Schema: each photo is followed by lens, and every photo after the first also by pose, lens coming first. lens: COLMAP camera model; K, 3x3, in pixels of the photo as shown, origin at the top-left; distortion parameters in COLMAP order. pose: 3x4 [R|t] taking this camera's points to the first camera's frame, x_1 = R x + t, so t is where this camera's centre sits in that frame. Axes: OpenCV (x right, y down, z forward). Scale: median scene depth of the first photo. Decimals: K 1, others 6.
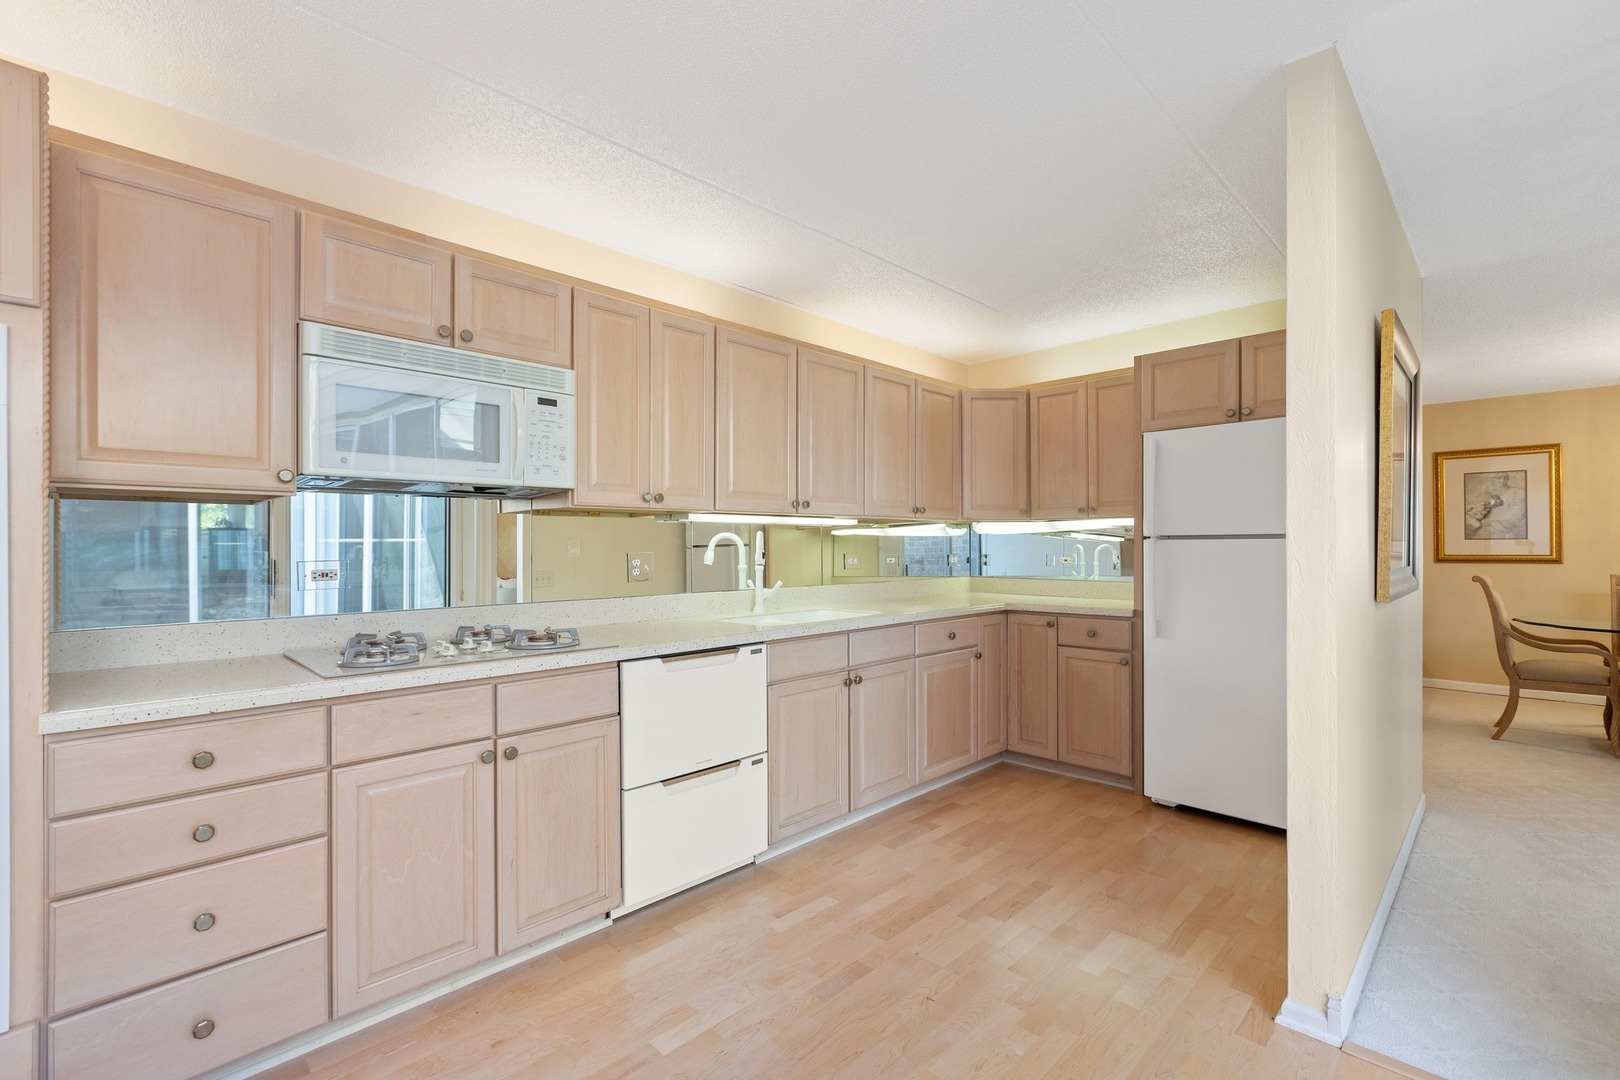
lens RADIAL K [[726.9, 0, 808.0], [0, 726.9, 551.4], [0, 0, 1]] dist [0.000006, -0.000151]
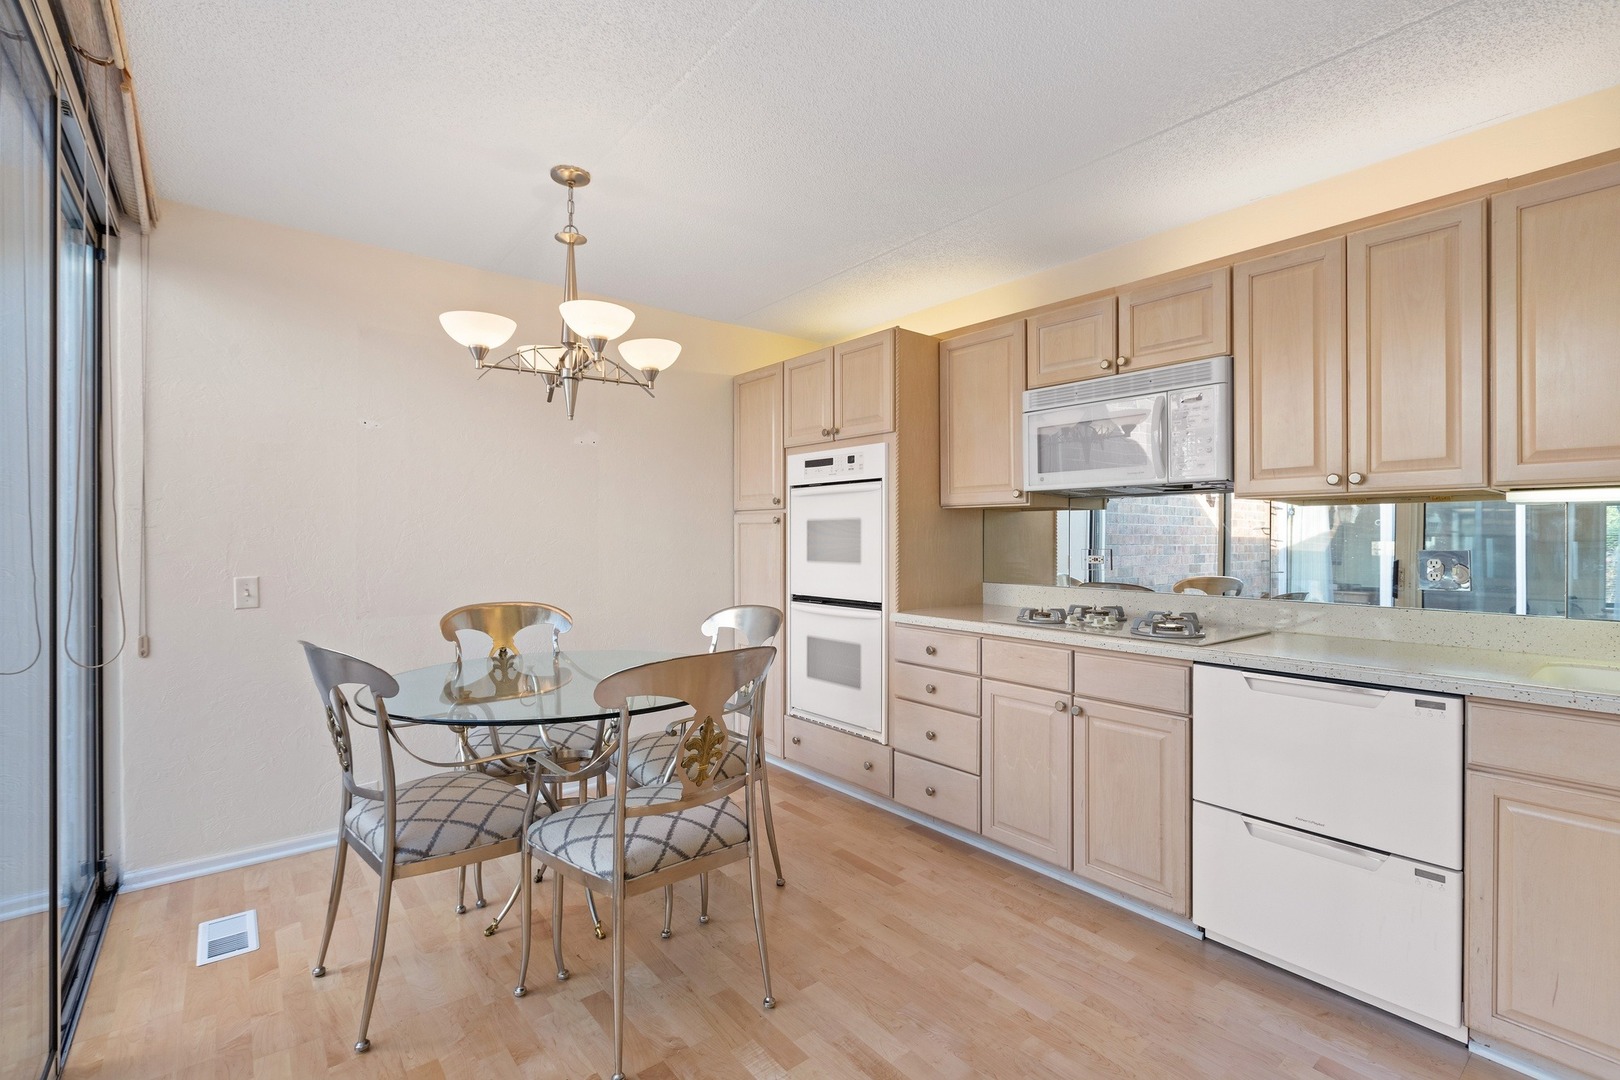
lens RADIAL K [[726.9, 0, 802.8], [0, 726.9, 532.3], [0, 0, 1]] dist [0.000006, -0.000151]
pose [[-0.119471, 0.000416, -0.992838, 0.776888], [-0.008746, 0.999961, 0.001471, -0.015601], [0.992799, 0.008859, -0.119463, 0.630332]]
